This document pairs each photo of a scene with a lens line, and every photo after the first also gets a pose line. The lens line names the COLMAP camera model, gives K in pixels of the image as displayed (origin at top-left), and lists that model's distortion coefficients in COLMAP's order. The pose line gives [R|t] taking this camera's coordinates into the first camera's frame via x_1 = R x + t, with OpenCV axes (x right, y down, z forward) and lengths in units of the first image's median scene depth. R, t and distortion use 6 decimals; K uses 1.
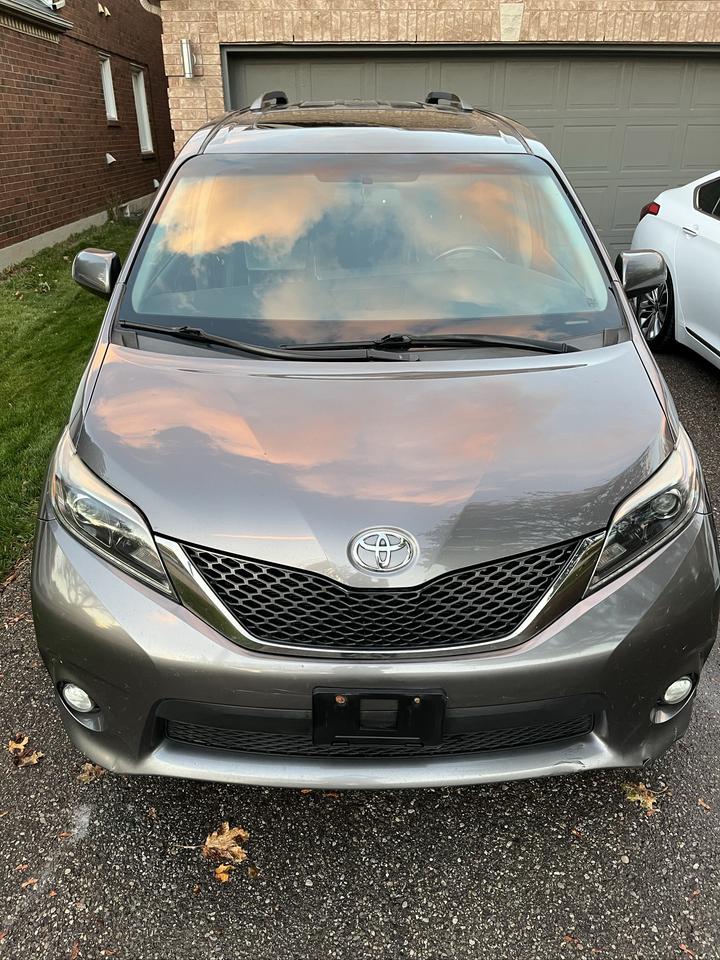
lens RADIAL K [[726.3, 0, 360.9], [0, 726.3, 478.8], [0, 0, 1]] dist [0.094538, -0.126291]
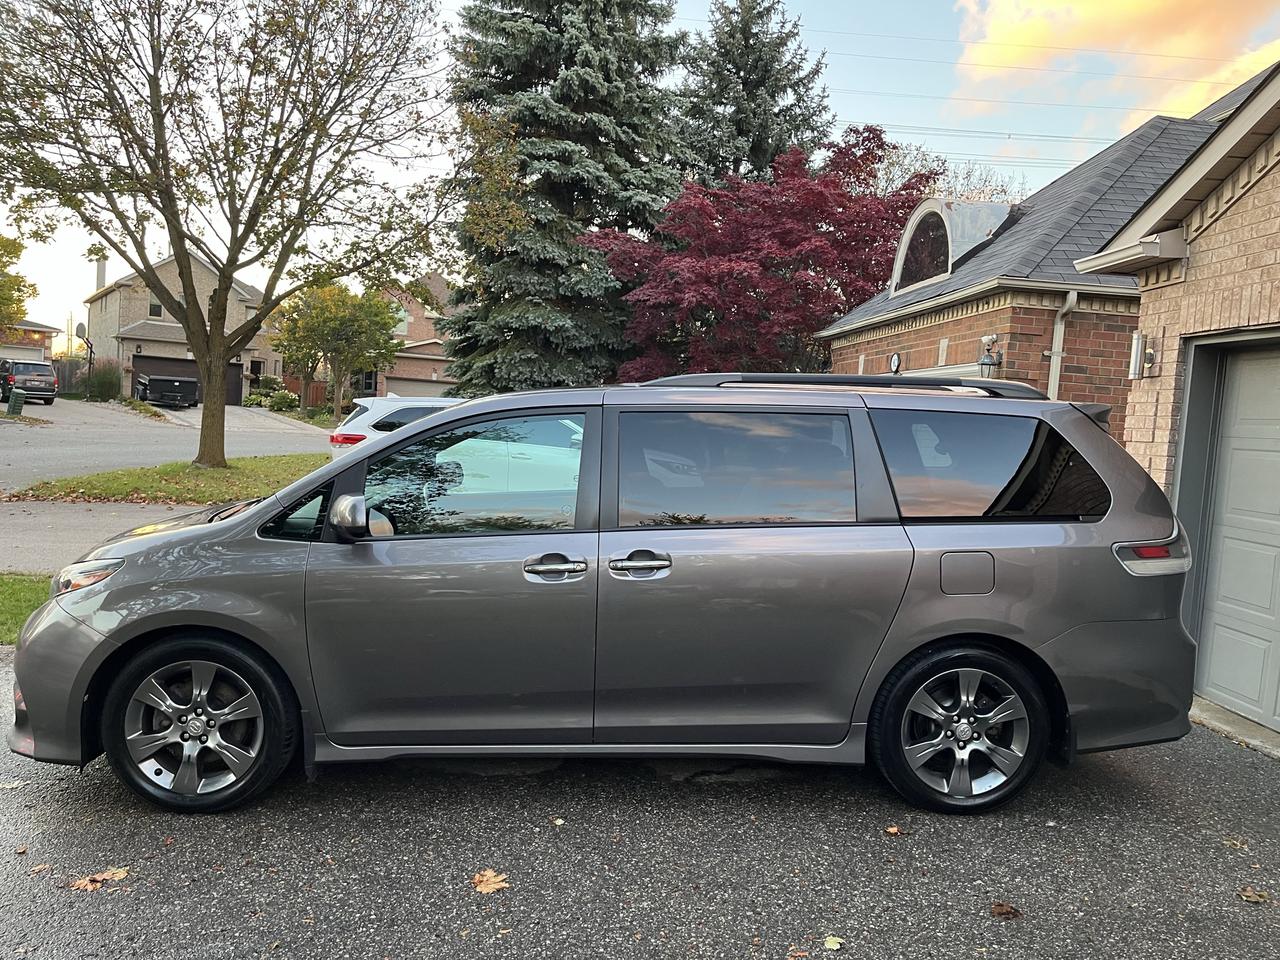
lens RADIAL K [[967.9, 0, 631.5], [0, 967.9, 462.0], [0, 0, 1]] dist [0.092379, -0.130162]
pose [[0.025669, 0.055060, -0.998153, 2.124811], [-0.489024, 0.871548, 0.035500, -0.703767], [0.871893, 0.487210, 0.049298, 1.514658]]
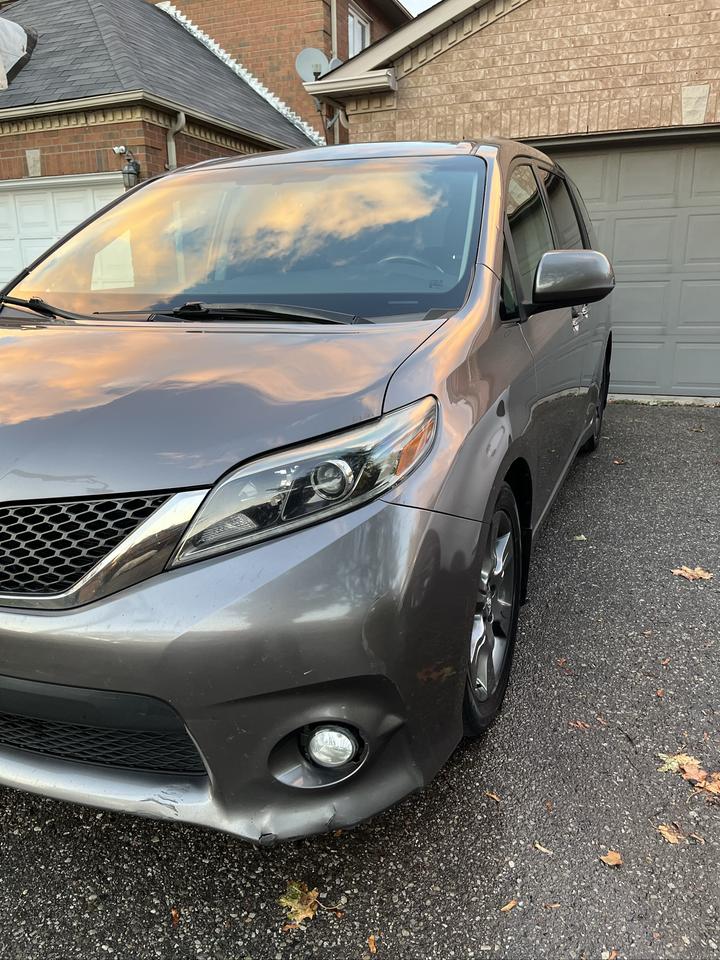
lens RADIAL K [[725.9, 0, 356.9], [0, 725.9, 477.8], [0, 0, 1]] dist [0.092379, -0.130162]
pose [[0.915145, 0.101214, -0.390211, 0.620491], [-0.169281, 0.974974, -0.144117, 0.115604], [0.365859, 0.197943, 0.909377, 0.276424]]
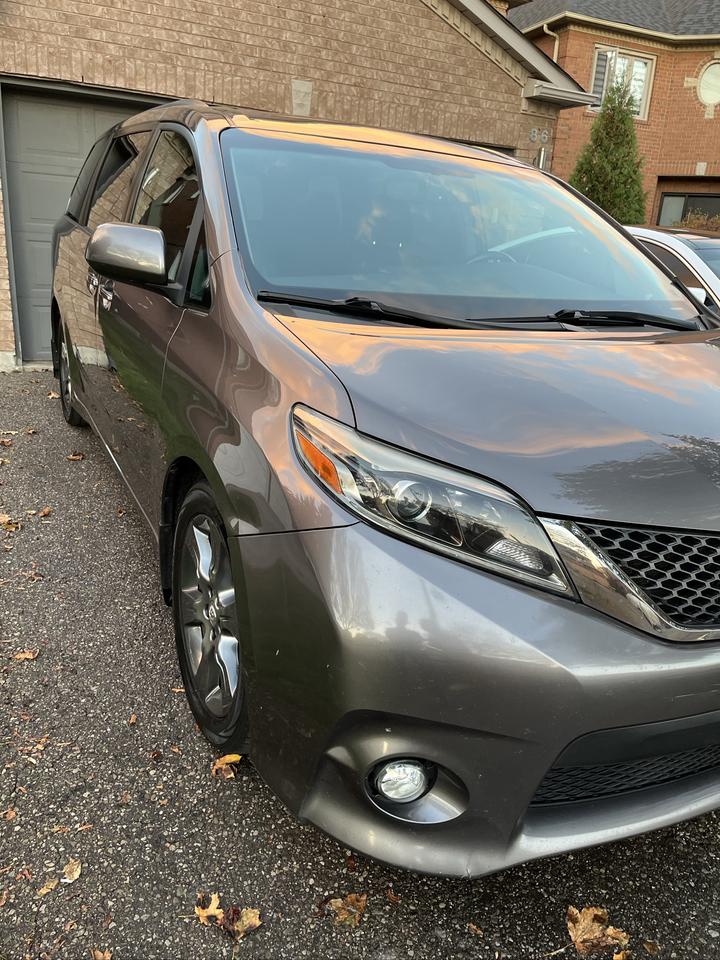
lens RADIAL K [[723.0, 0, 363.8], [0, 723.0, 468.8], [0, 0, 1]] dist [0.111221, -0.157596]
pose [[0.893543, -0.071969, 0.443172, -0.609752], [0.132558, 0.985355, -0.107254, 0.068110], [-0.428963, 0.154583, 0.889997, 0.313341]]
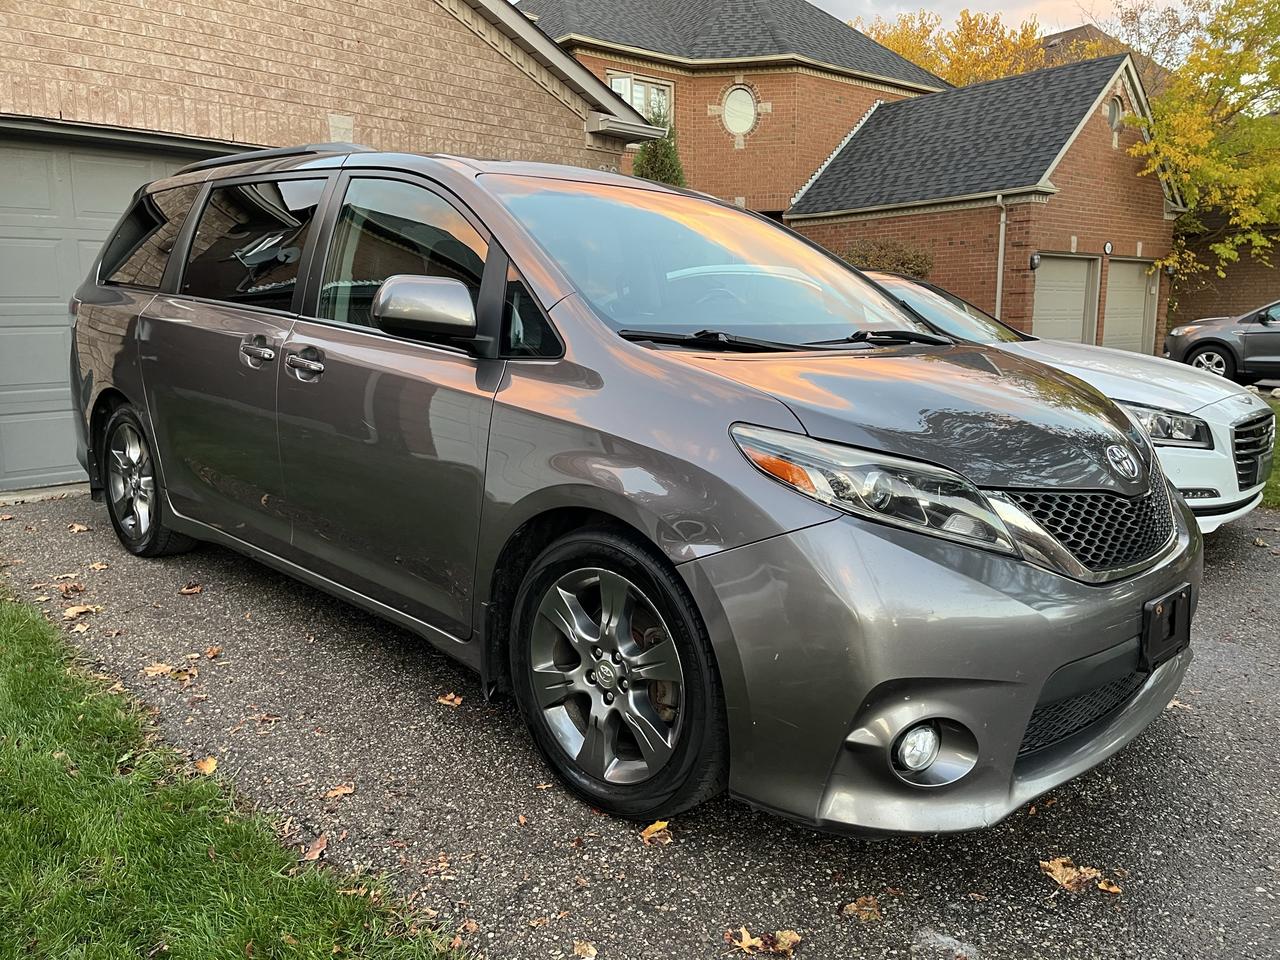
lens RADIAL K [[967.9, 0, 631.5], [0, 967.9, 462.0], [0, 0, 1]] dist [0.092379, -0.130162]
pose [[0.707194, -0.104365, 0.699274, -1.089605], [0.307824, 0.935833, -0.171640, 0.093905], [-0.636491, 0.336636, 0.693942, 0.351576]]
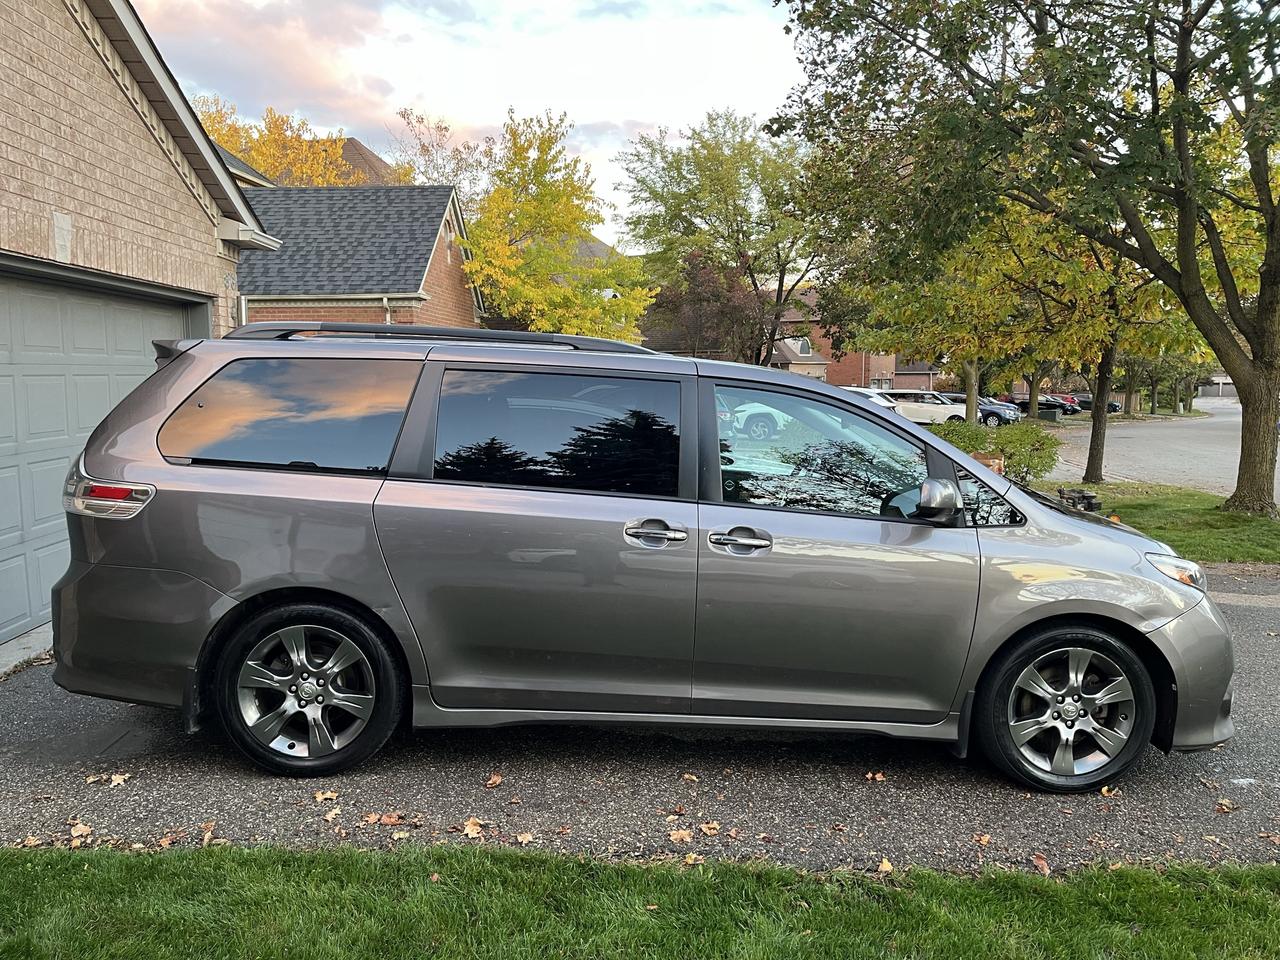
lens RADIAL K [[967.9, 0, 631.5], [0, 967.9, 462.0], [0, 0, 1]] dist [0.092379, -0.130162]
pose [[-0.027319, -0.083144, 0.996163, -2.088361], [0.433057, 0.897182, 0.086759, -0.768936], [-0.900953, 0.433765, 0.011496, 1.662695]]
